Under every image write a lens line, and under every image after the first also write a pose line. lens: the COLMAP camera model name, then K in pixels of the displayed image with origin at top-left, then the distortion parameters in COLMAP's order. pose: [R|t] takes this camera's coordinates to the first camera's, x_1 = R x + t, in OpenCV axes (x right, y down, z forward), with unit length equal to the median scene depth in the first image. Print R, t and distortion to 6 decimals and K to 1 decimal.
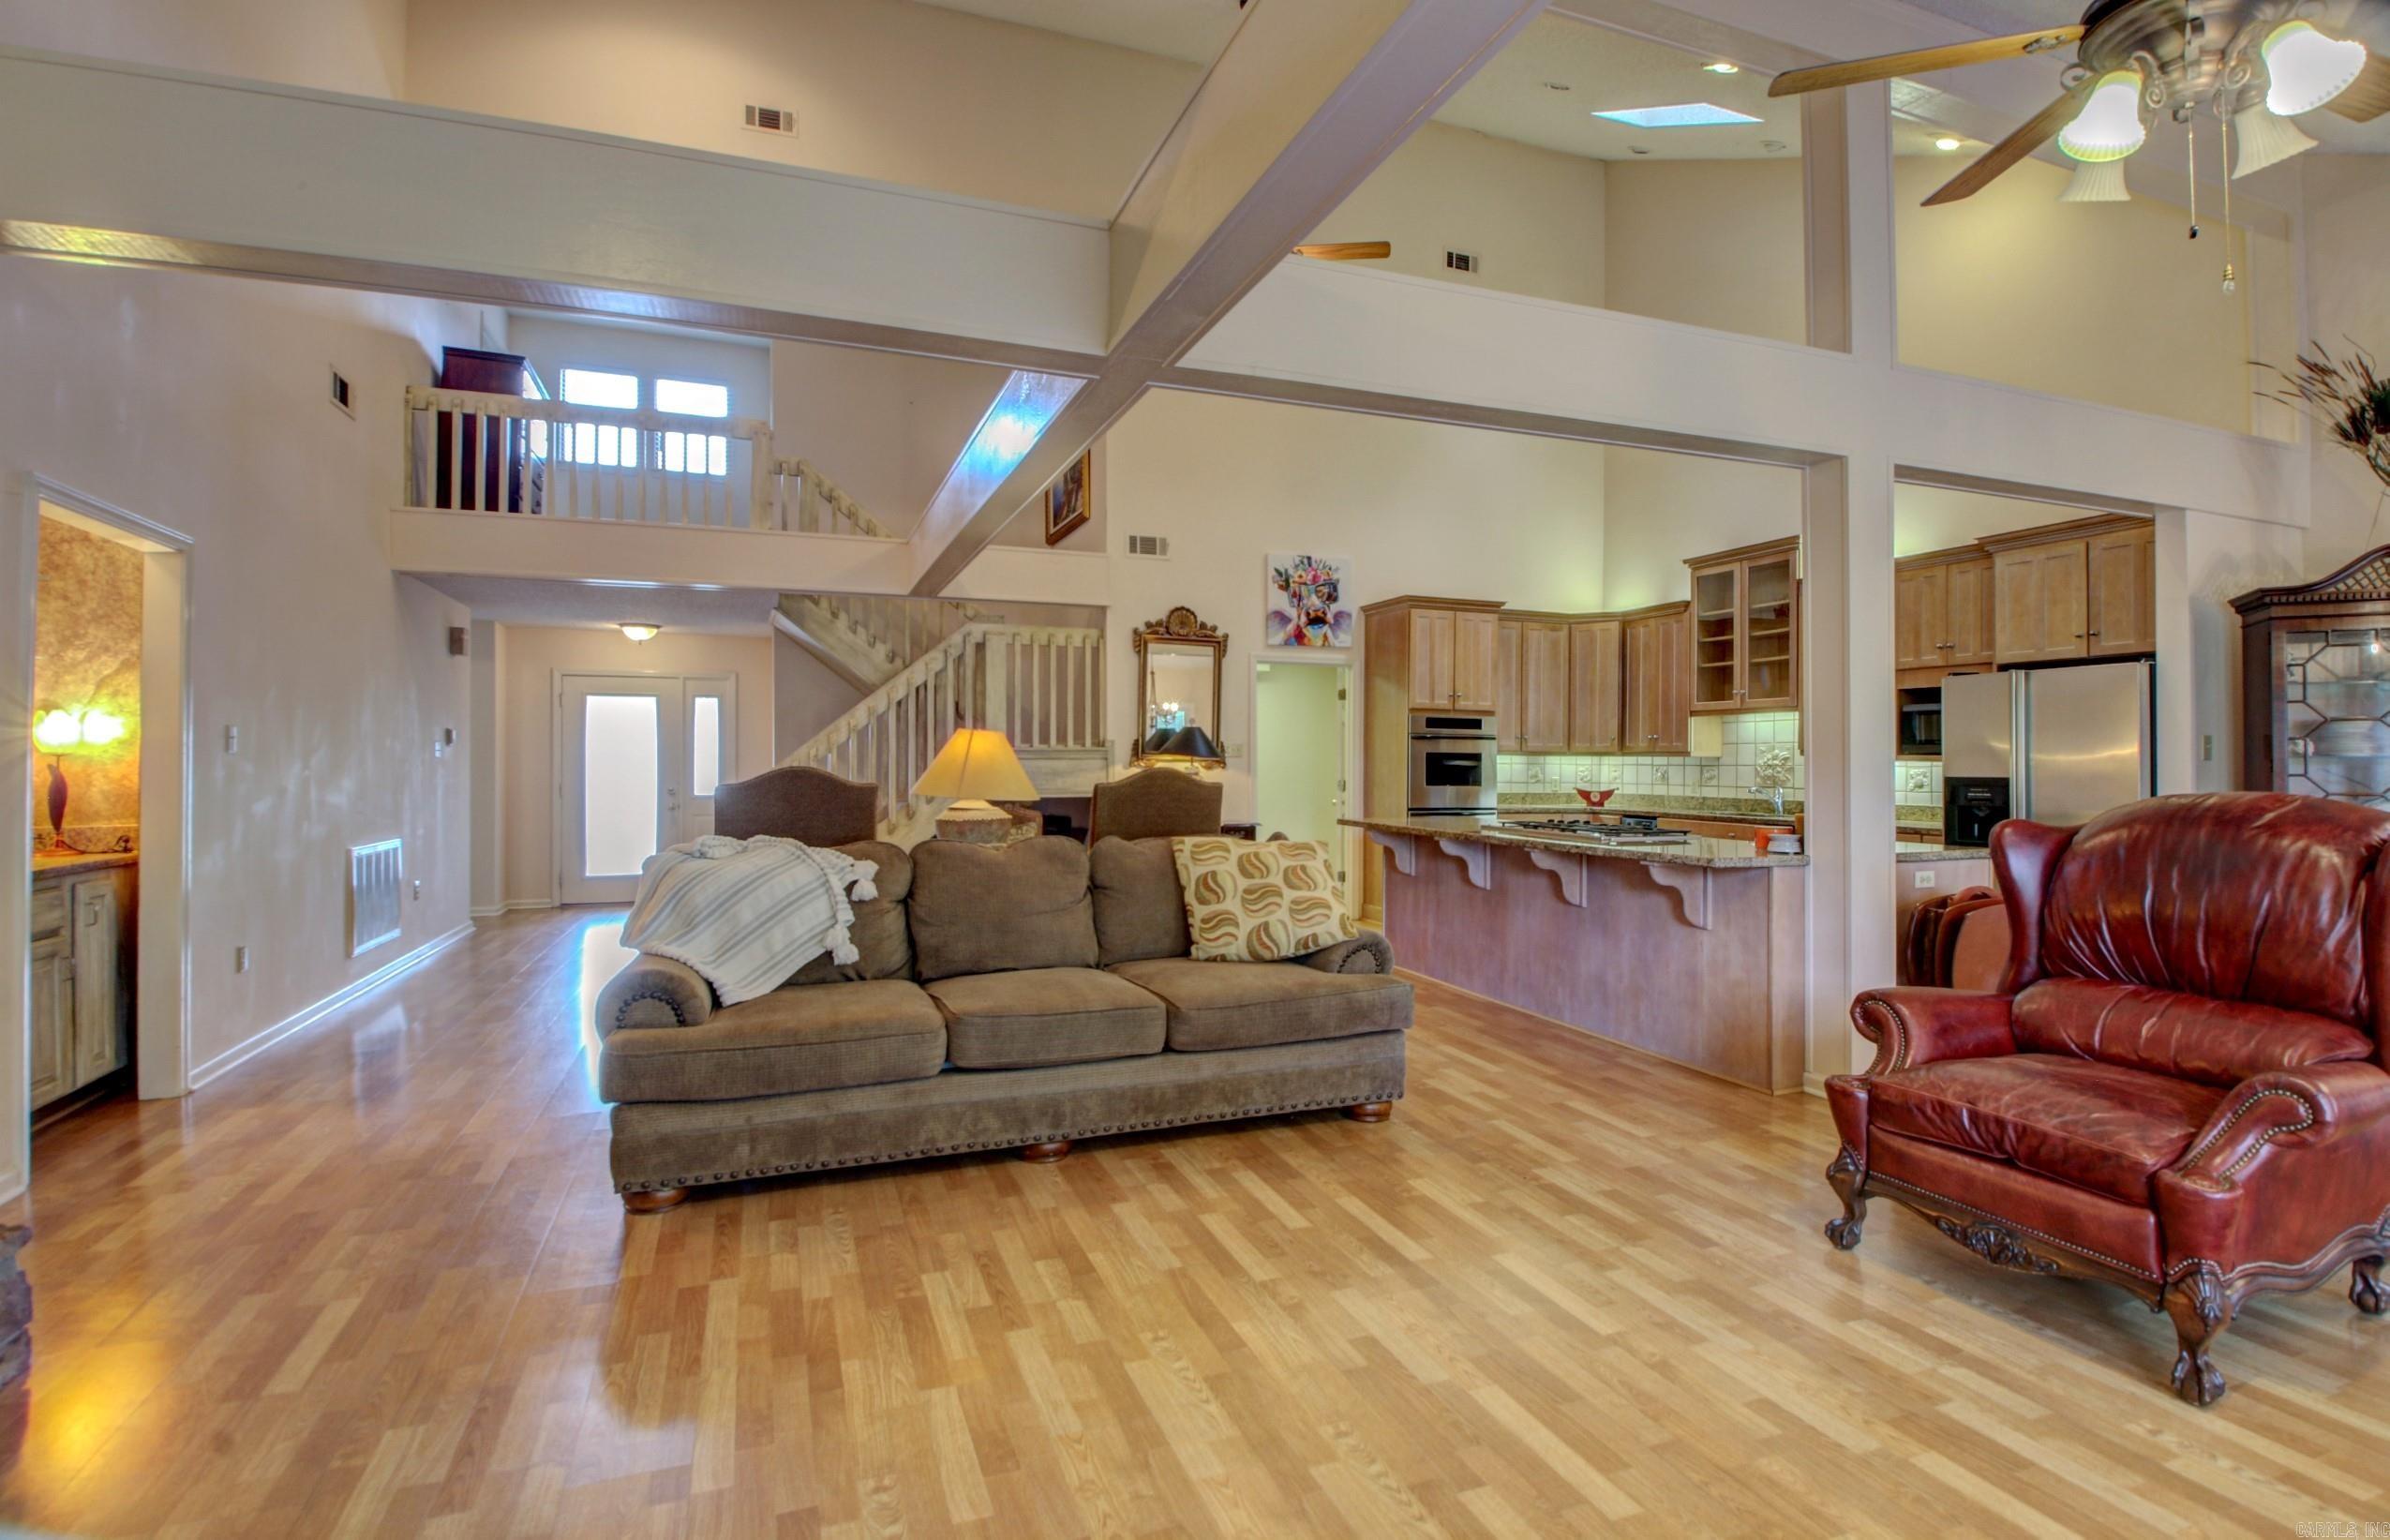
lens RADIAL K [[1117.3, 0, 1193.8], [0, 1117.3, 753.8], [0, 0, 1]] dist [-0.001586, -0.010347]
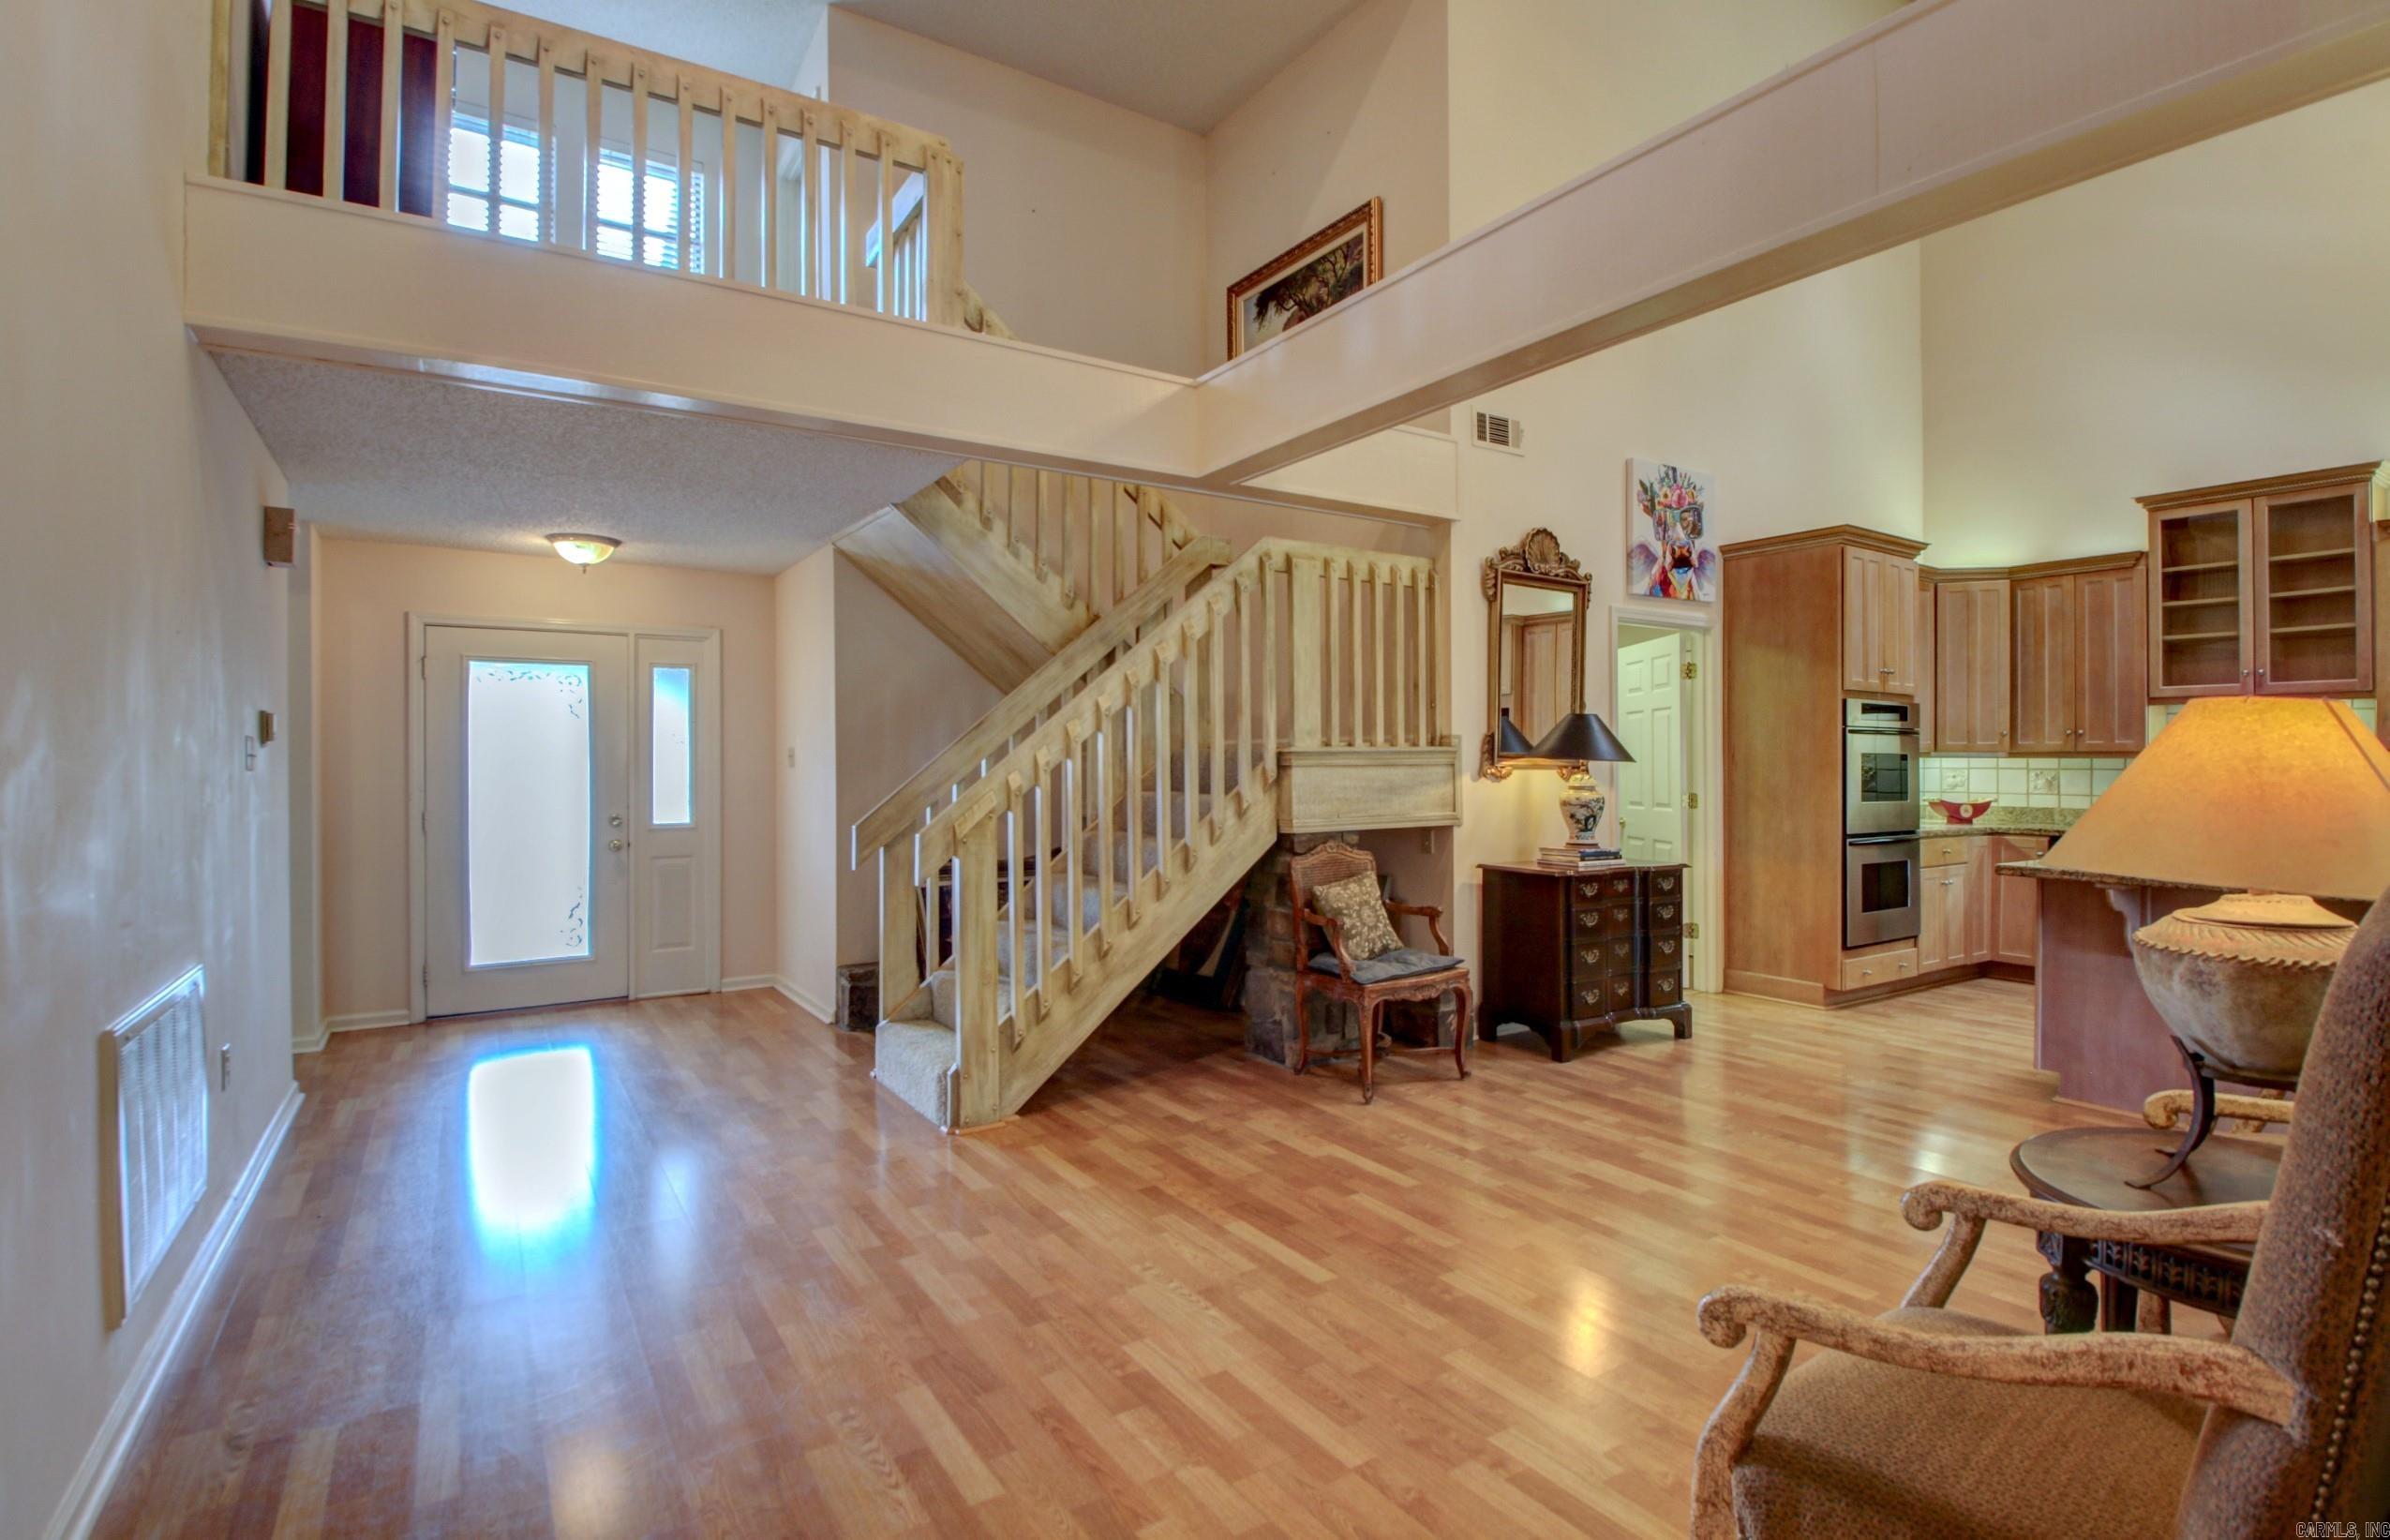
lens RADIAL K [[1117.3, 0, 1178.2], [0, 1117.3, 753.0], [0, 0, 1]] dist [-0.001586, -0.010347]
pose [[0.978830, -0.001955, 0.204664, -0.344852], [0.001535, 0.999996, 0.002209, -0.003686], [-0.204668, -0.001848, 0.978830, 0.404036]]
